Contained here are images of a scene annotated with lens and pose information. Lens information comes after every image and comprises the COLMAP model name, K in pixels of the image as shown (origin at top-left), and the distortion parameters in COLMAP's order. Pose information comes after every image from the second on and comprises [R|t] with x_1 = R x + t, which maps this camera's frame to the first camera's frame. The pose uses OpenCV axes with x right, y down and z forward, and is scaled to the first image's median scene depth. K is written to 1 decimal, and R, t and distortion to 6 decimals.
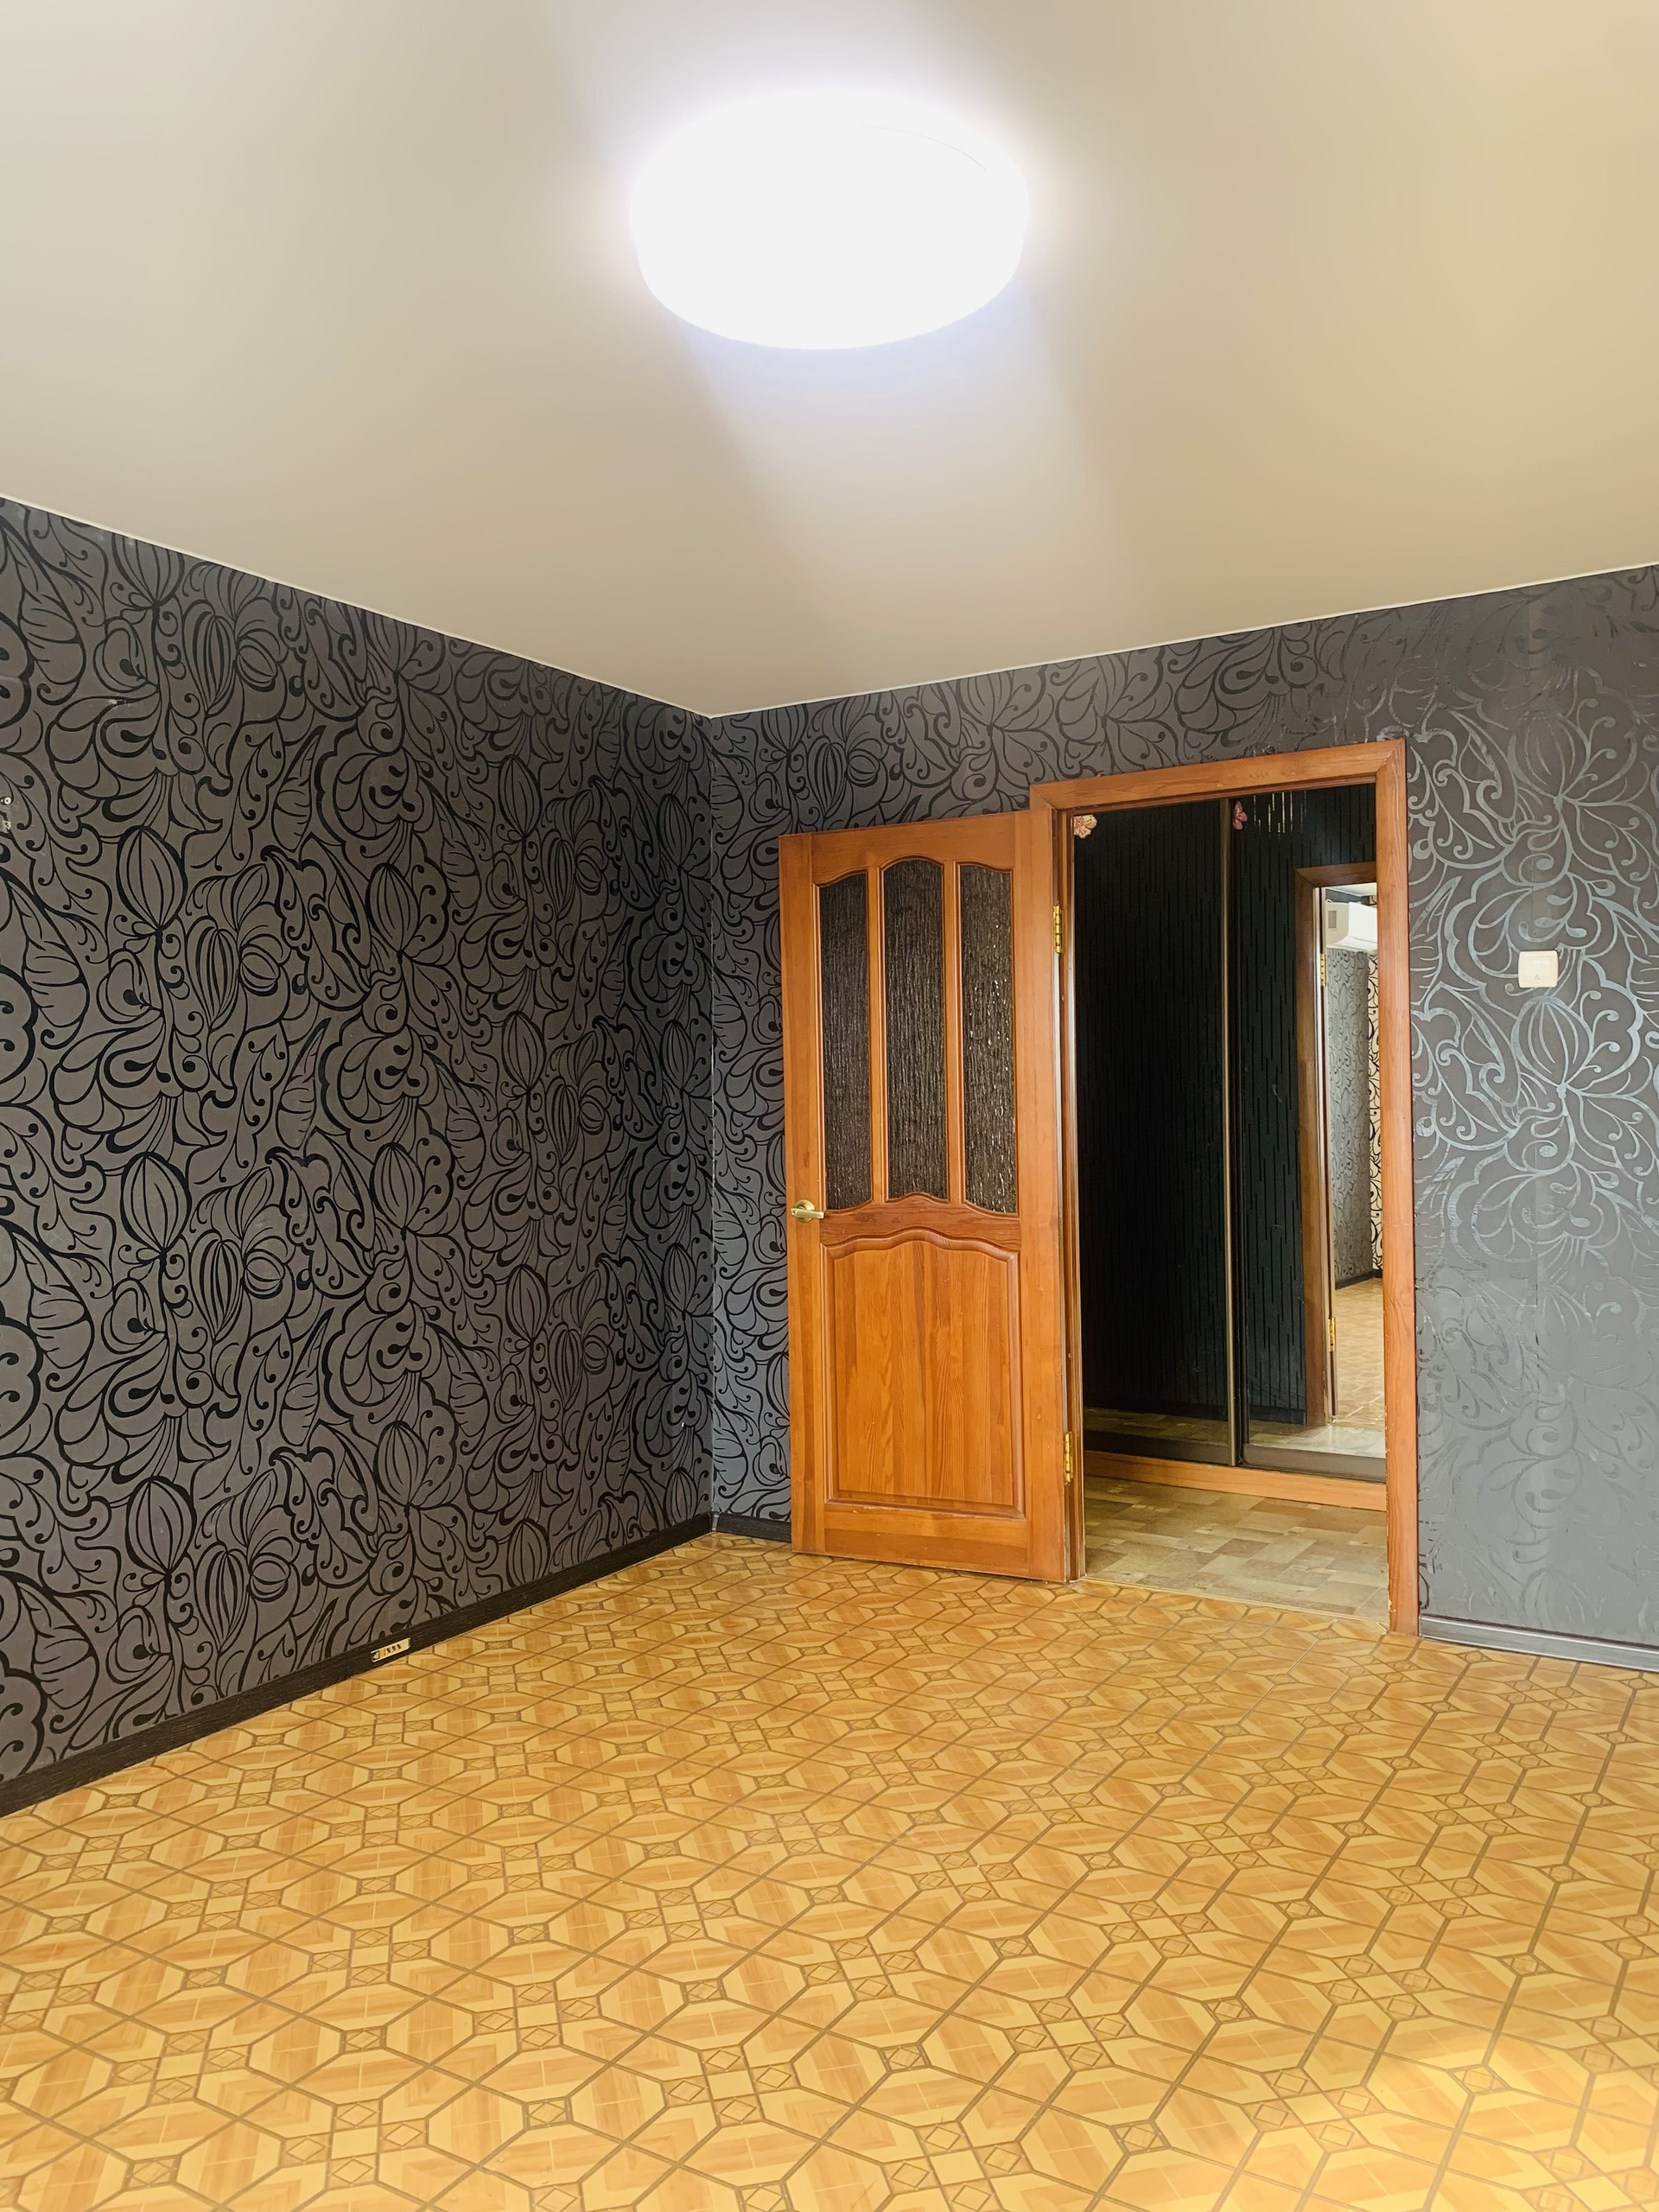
lens RADIAL K [[1691.4, 0, 791.2], [0, 1691.4, 1075.1], [0, 0, 1]] dist [0.043267, -0.038067]
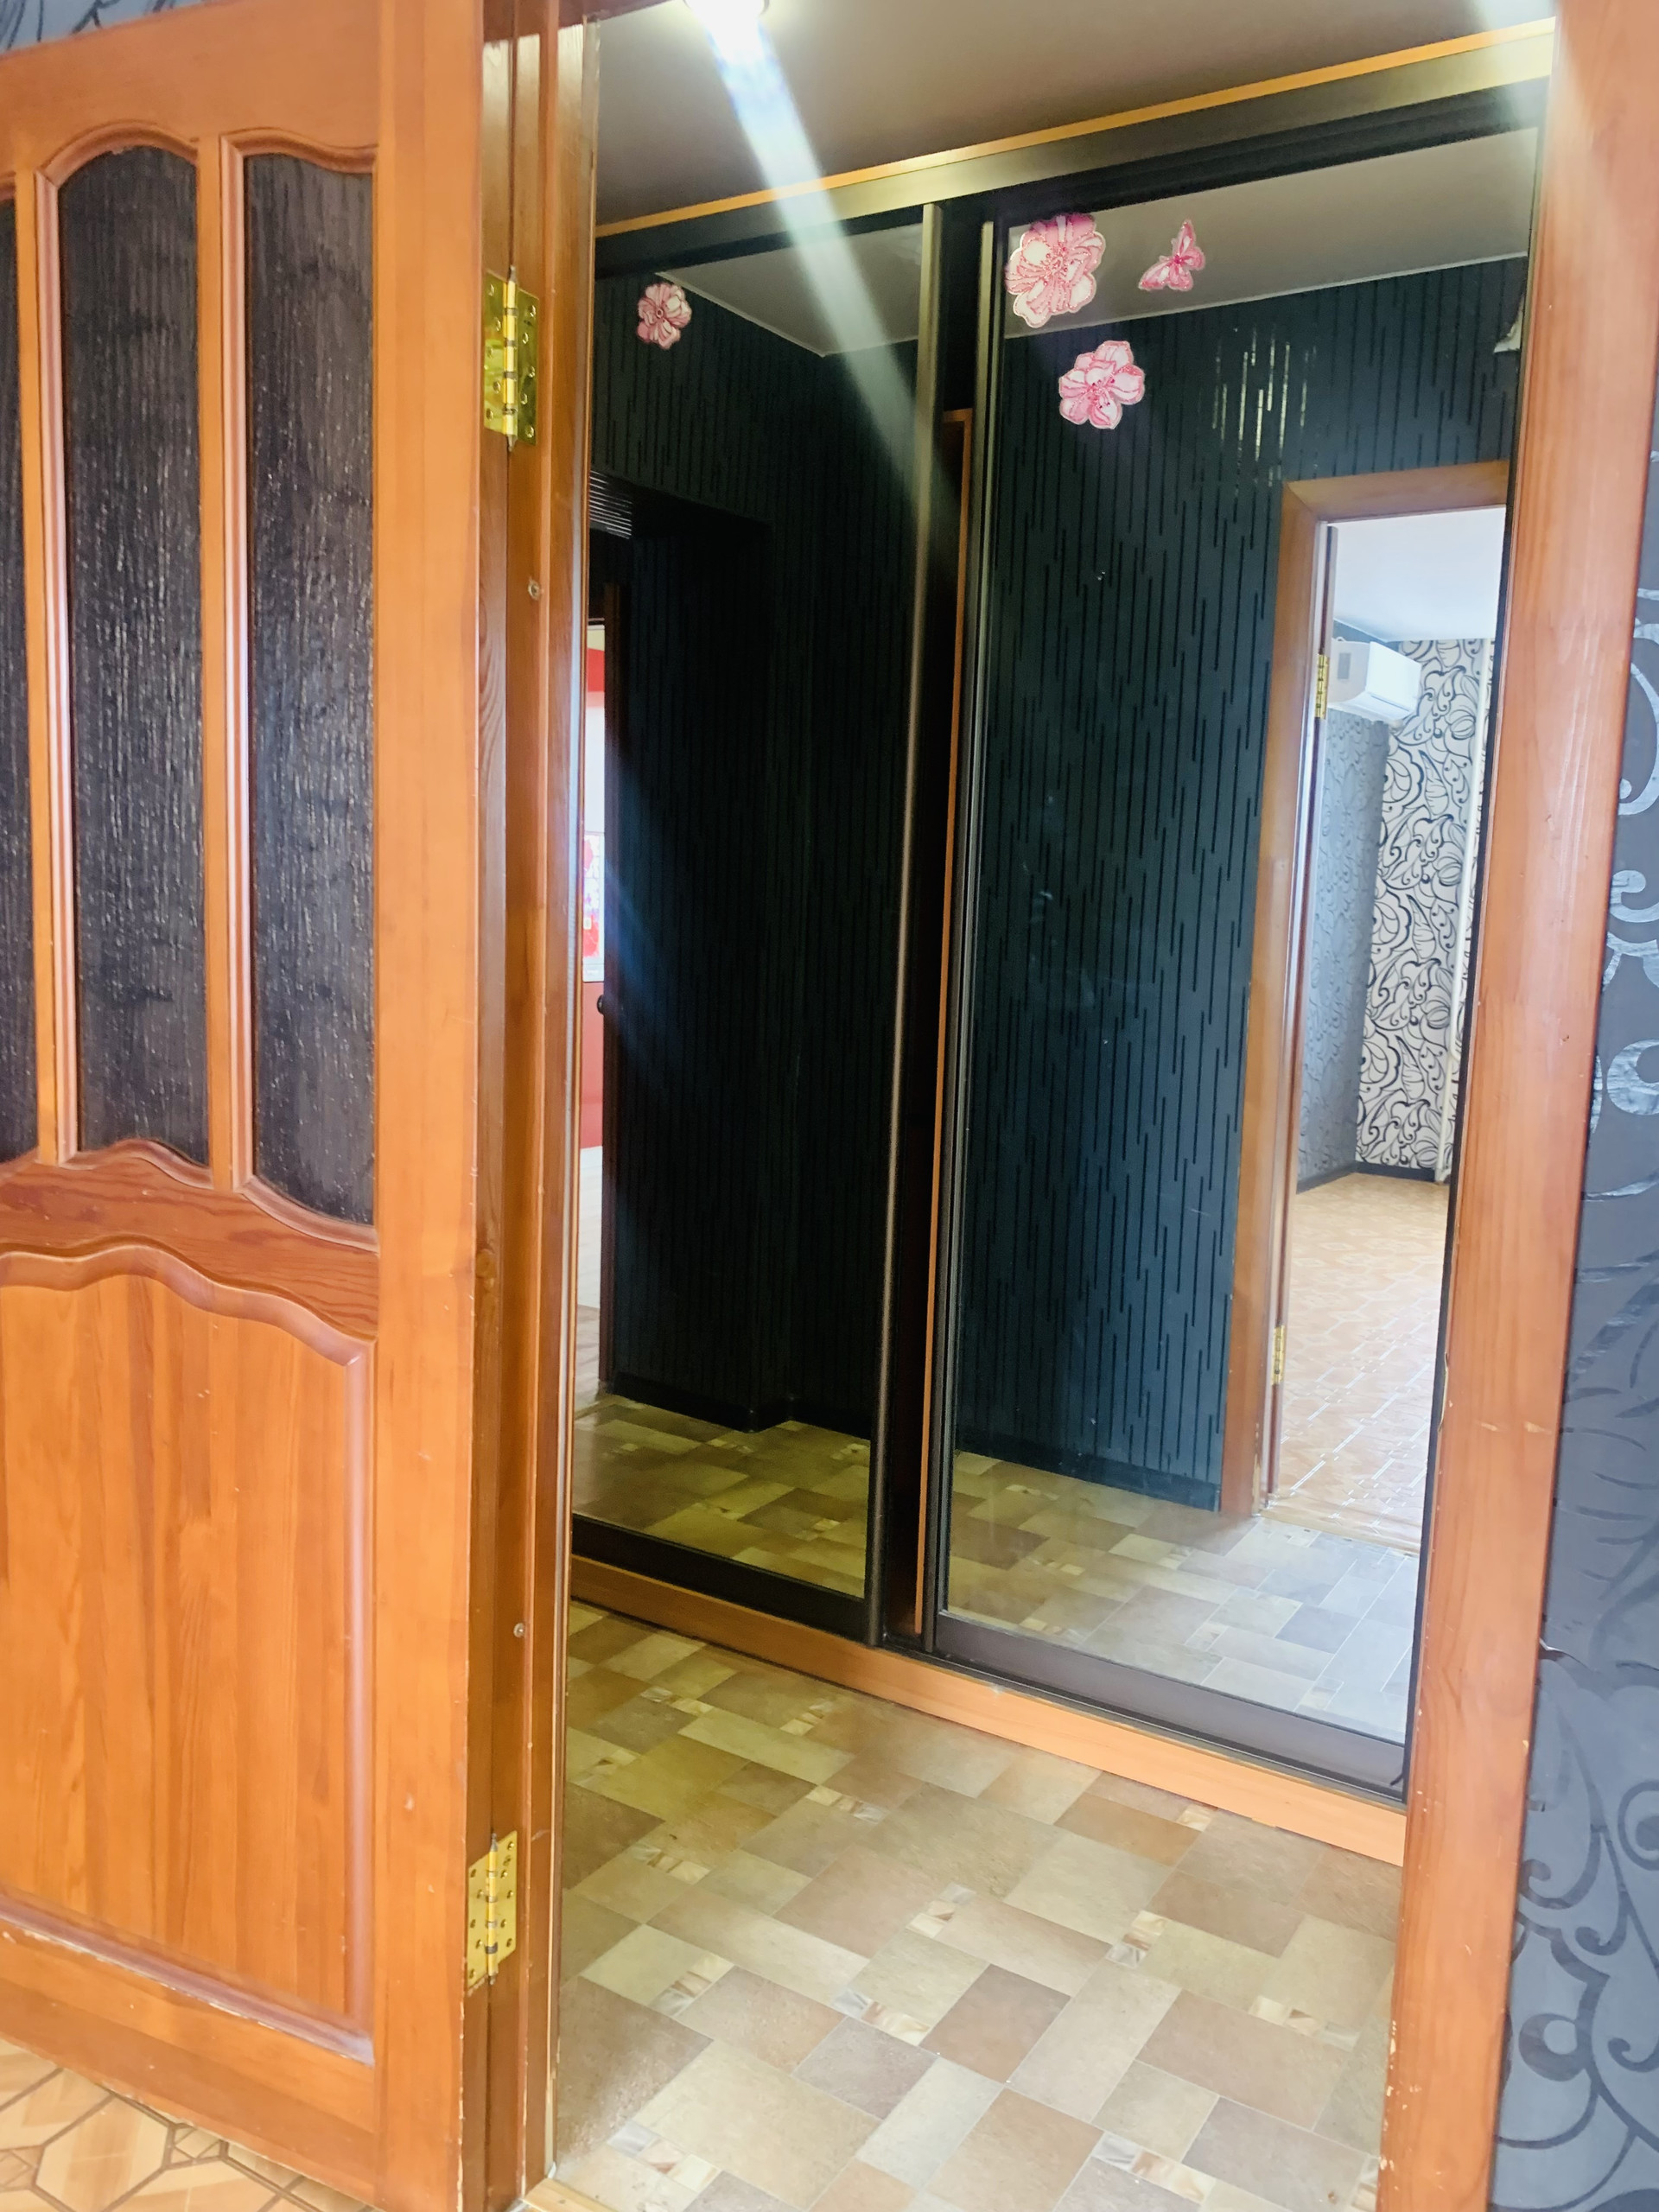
lens RADIAL K [[1691.4, 0, 822.5], [0, 1691.4, 1100.0], [0, 0, 1]] dist [0.043267, -0.038067]
pose [[0.998501, 0.047055, 0.027940, 0.206772], [-0.050328, 0.990081, 0.131172, 0.006004], [-0.021491, -0.132382, 0.990966, 0.640587]]
